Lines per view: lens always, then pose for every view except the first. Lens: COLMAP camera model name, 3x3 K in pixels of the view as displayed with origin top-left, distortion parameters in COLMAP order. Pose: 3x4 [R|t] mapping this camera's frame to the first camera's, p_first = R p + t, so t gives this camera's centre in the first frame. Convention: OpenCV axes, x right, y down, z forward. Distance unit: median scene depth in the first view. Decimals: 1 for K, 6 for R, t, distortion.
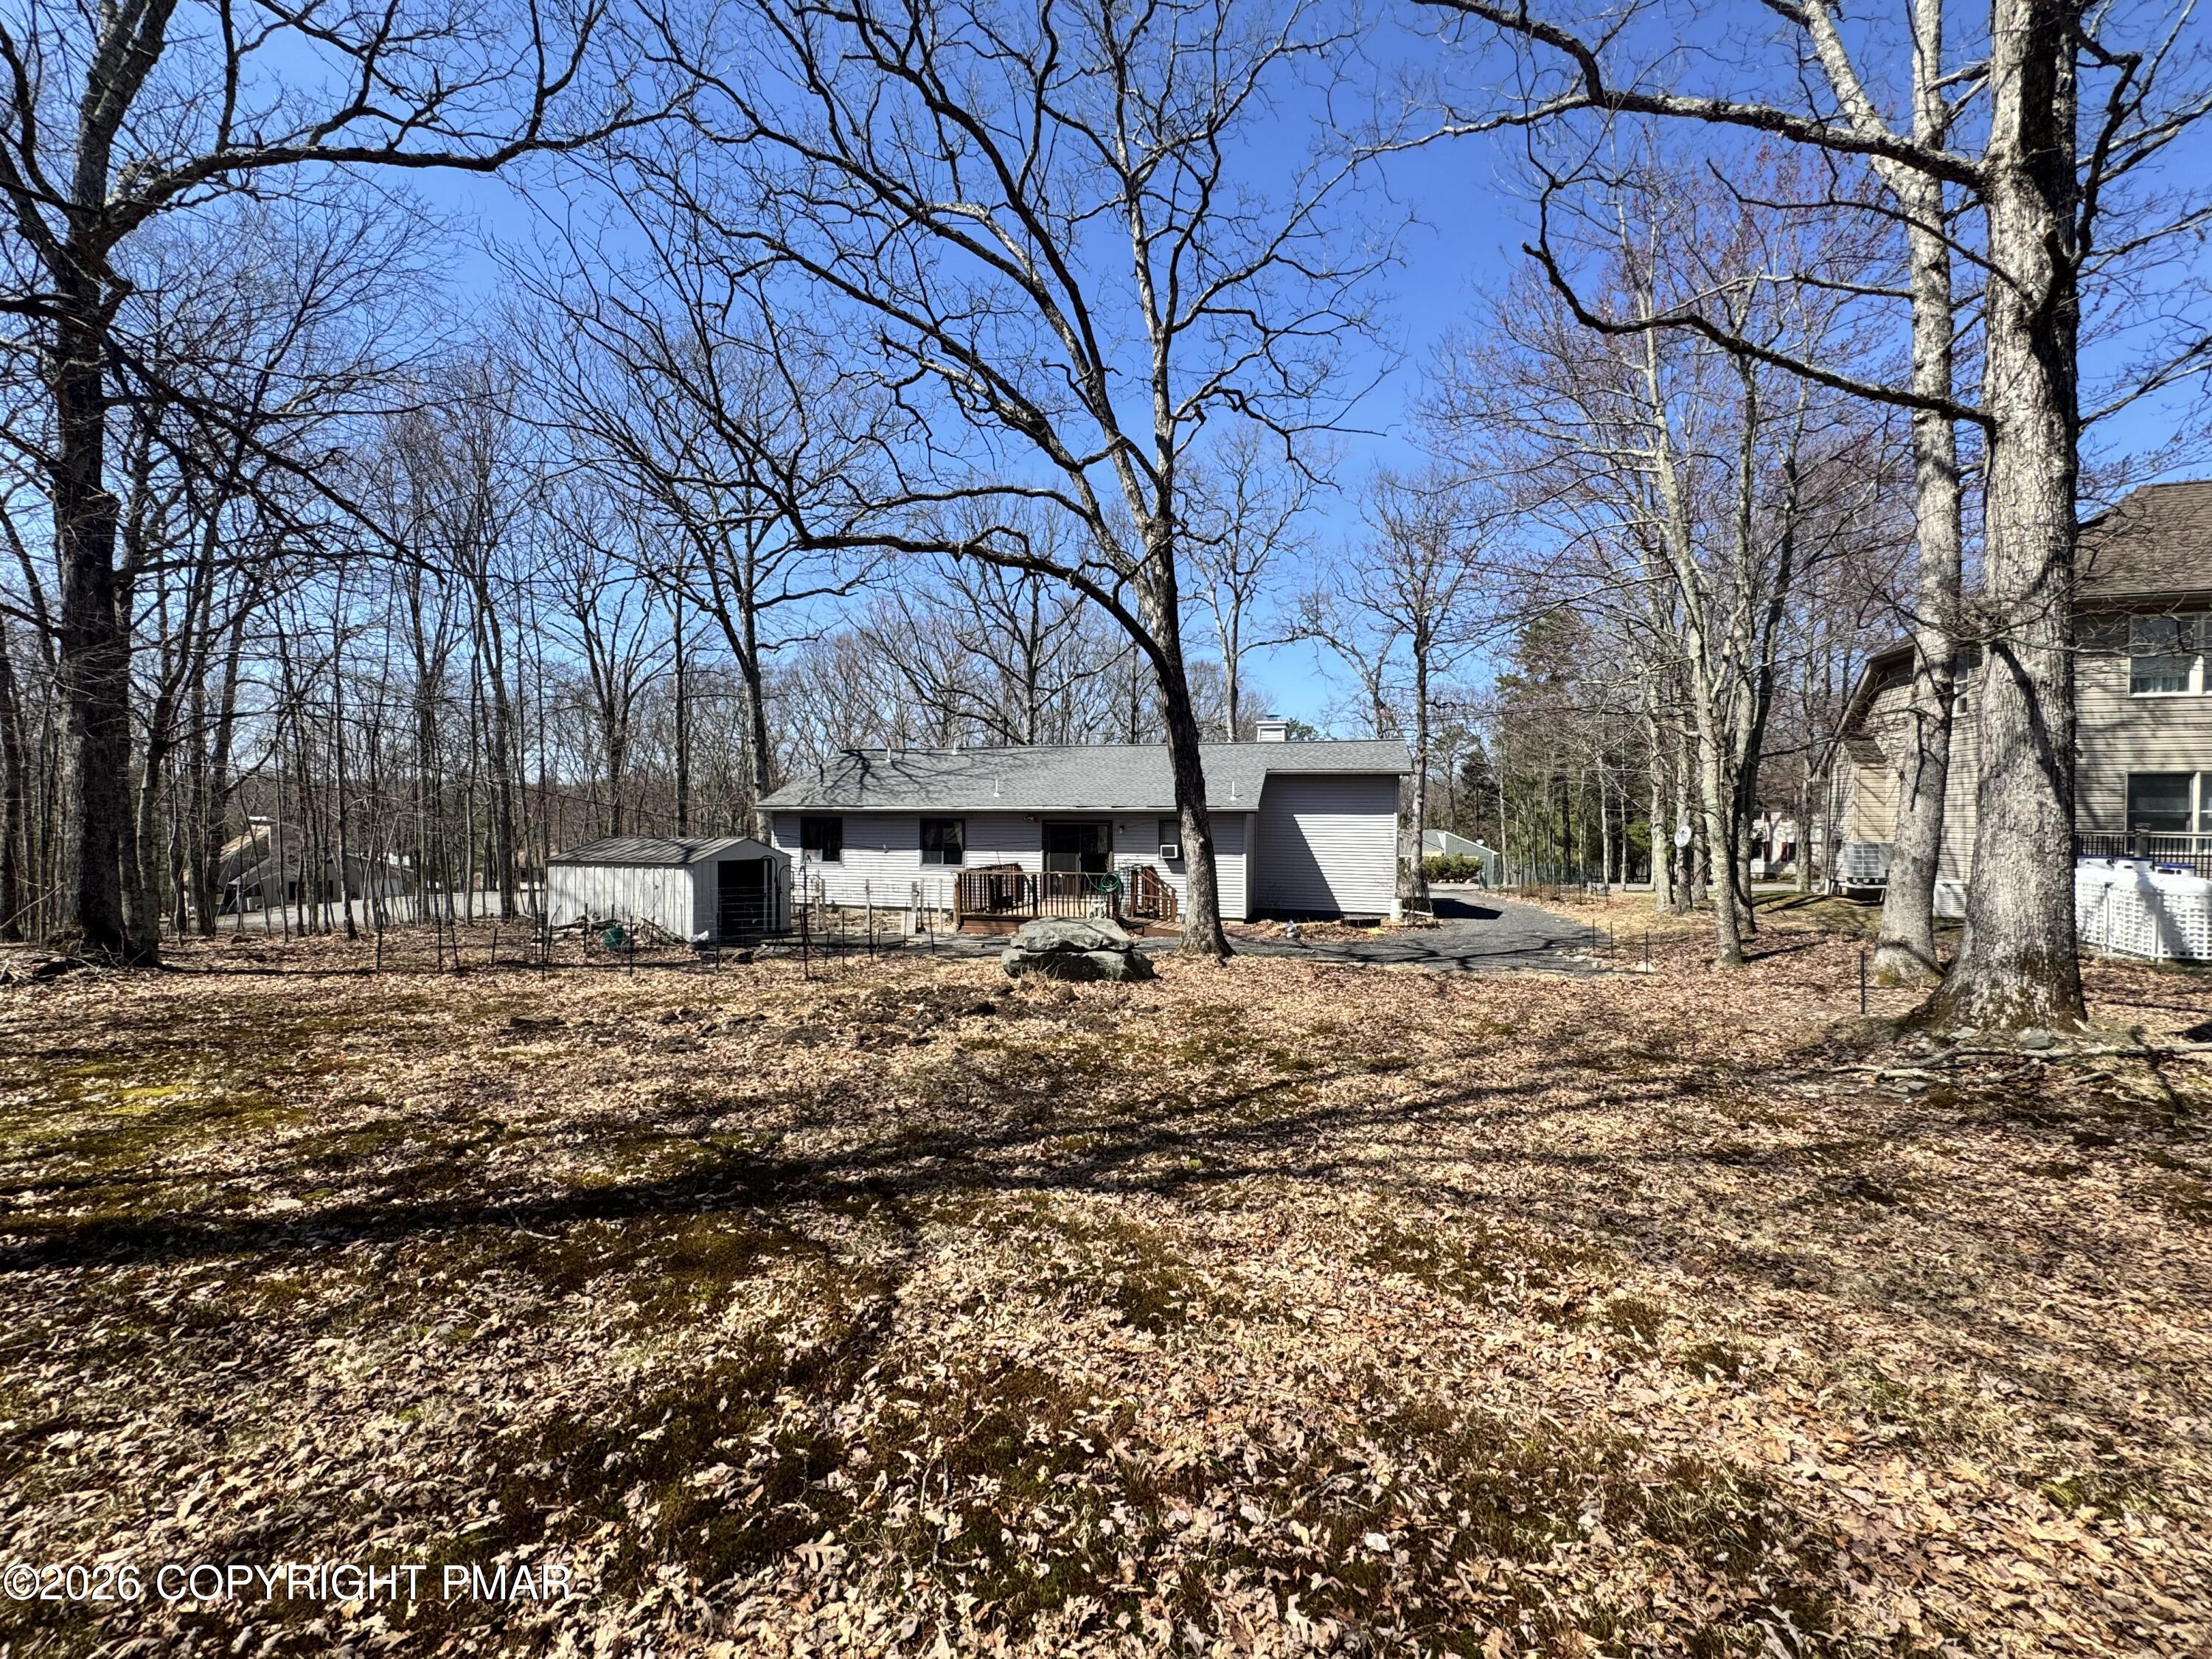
lens RADIAL K [[879.2, 0, 1104.2], [0, 879.2, 829.0], [0, 0, 1]] dist [-0.003101, -0.000161]
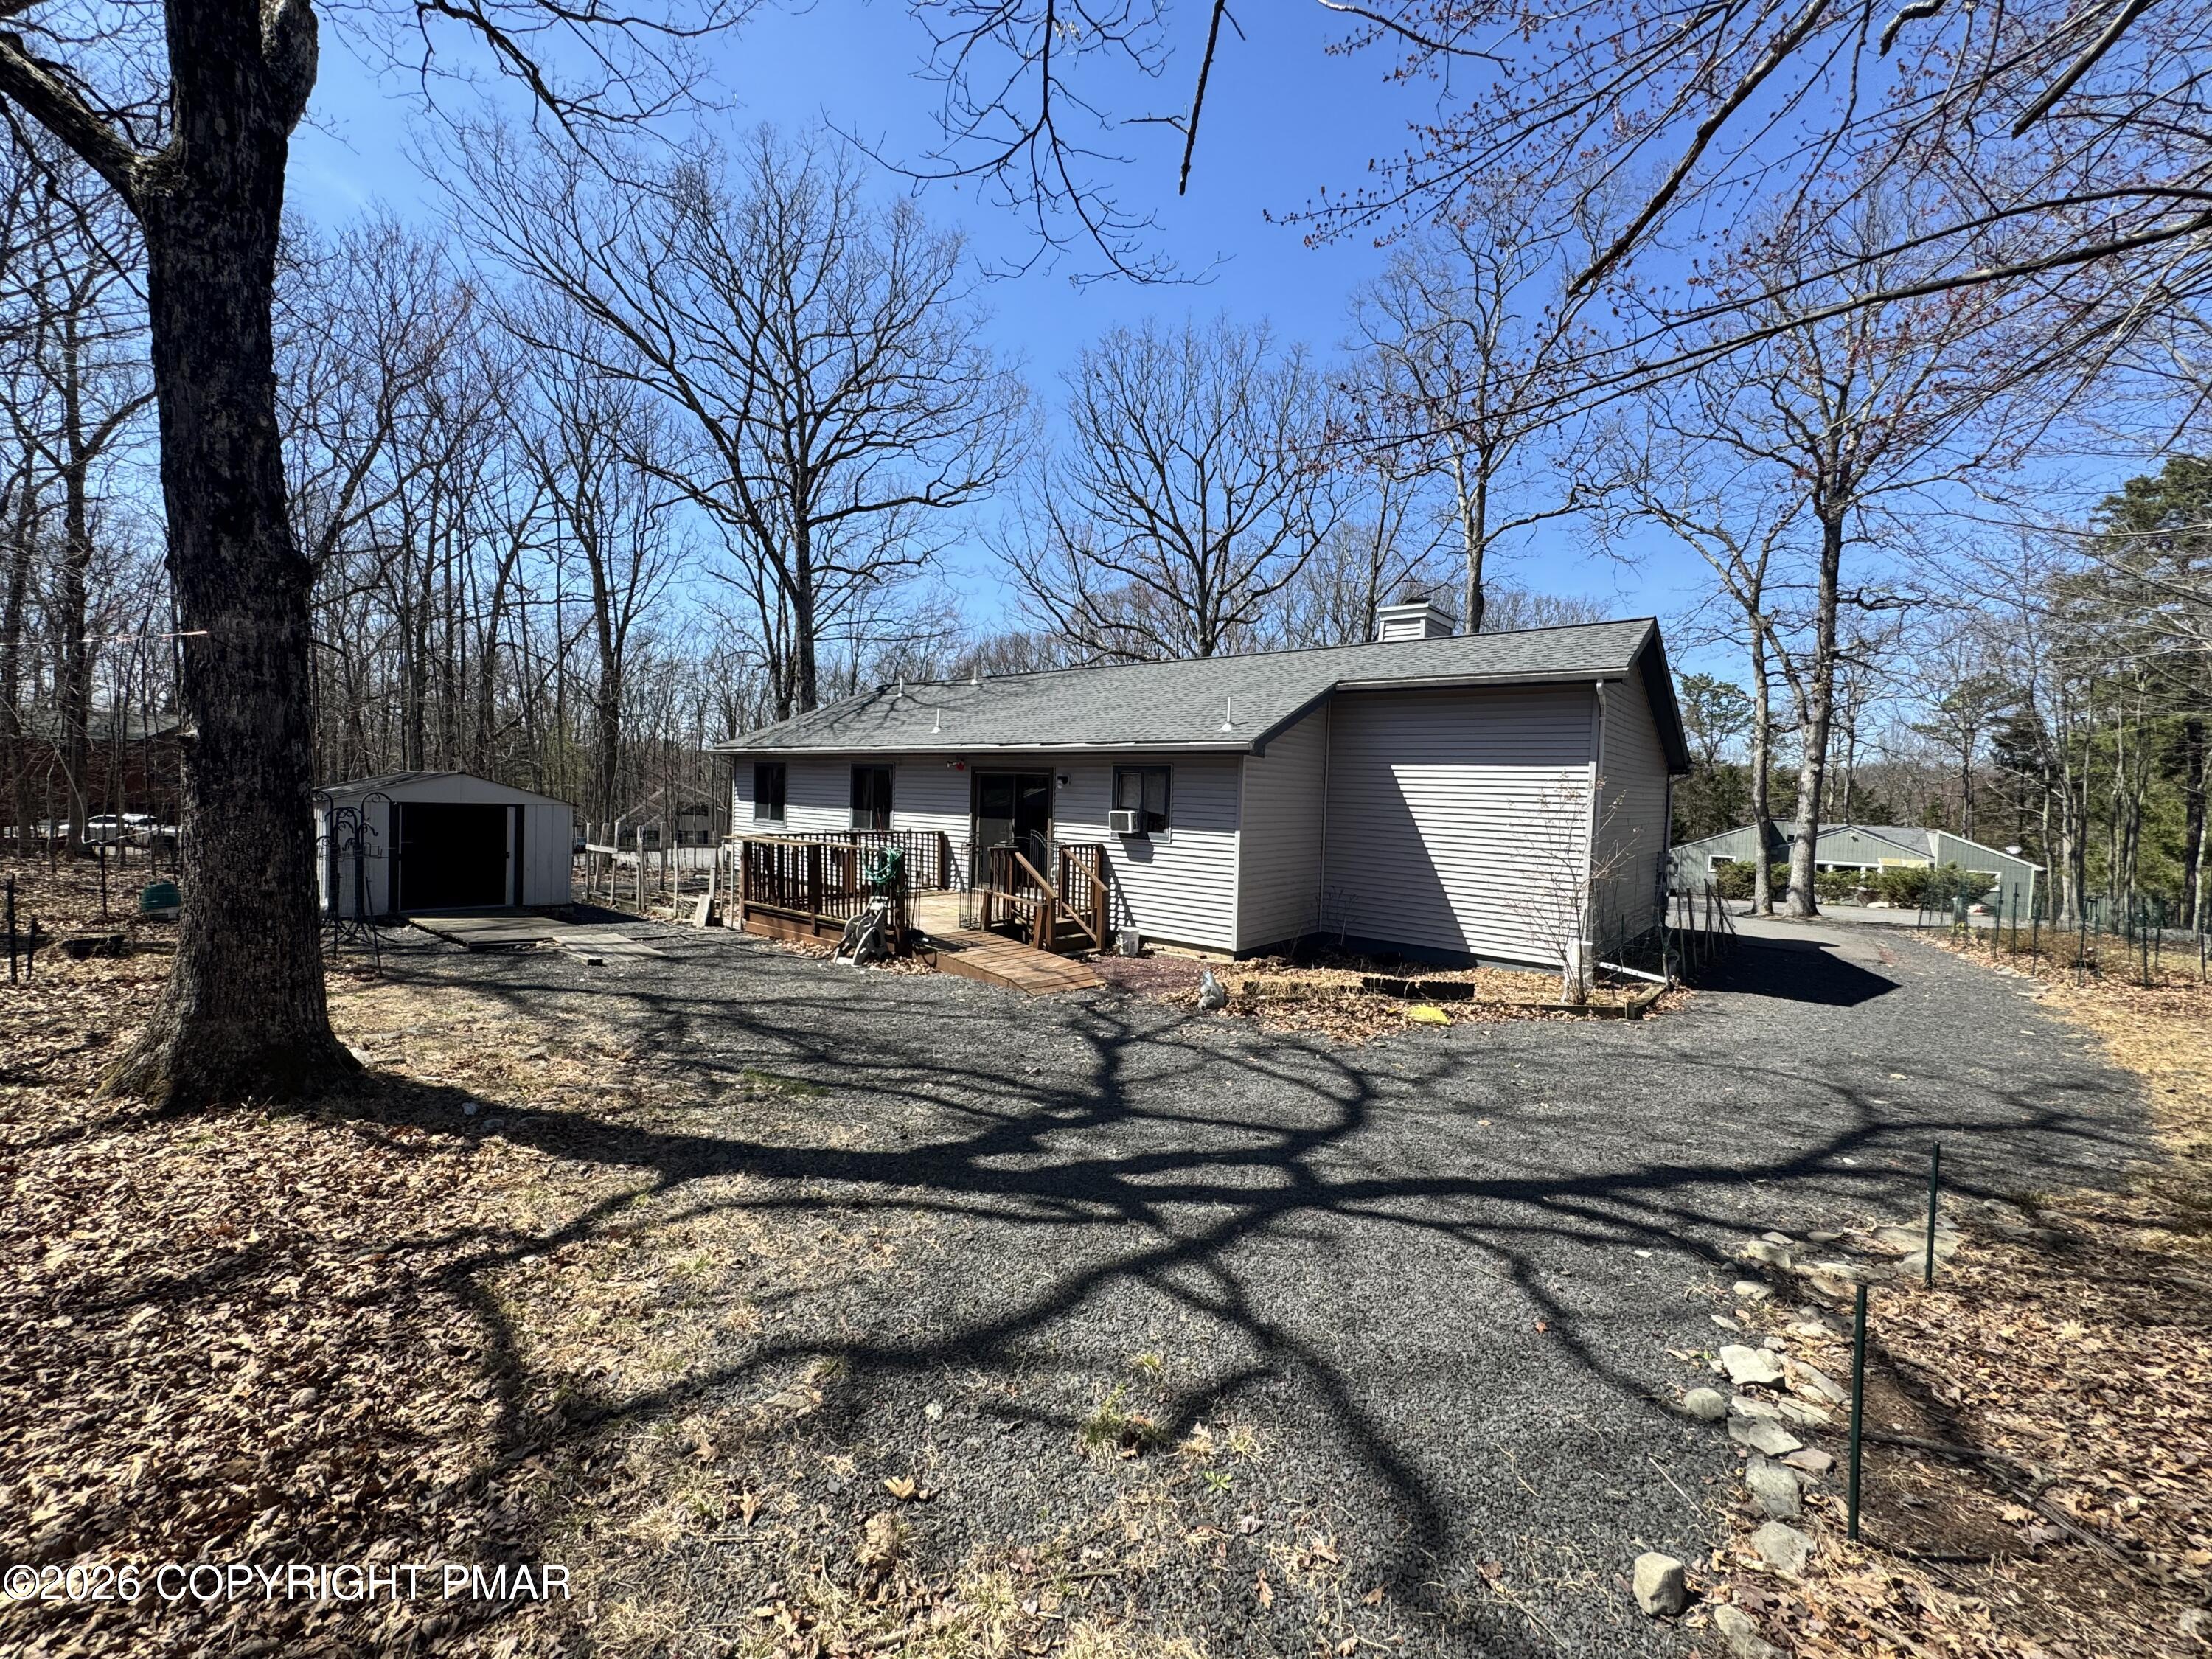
lens RADIAL K [[879.2, 0, 1104.2], [0, 879.2, 829.0], [0, 0, 1]] dist [-0.003101, -0.000161]
pose [[0.908615, 0.042887, -0.415427, 0.281105], [-0.034786, 0.999029, 0.027052, 0.014512], [0.416183, -0.010129, 0.909224, 0.437672]]
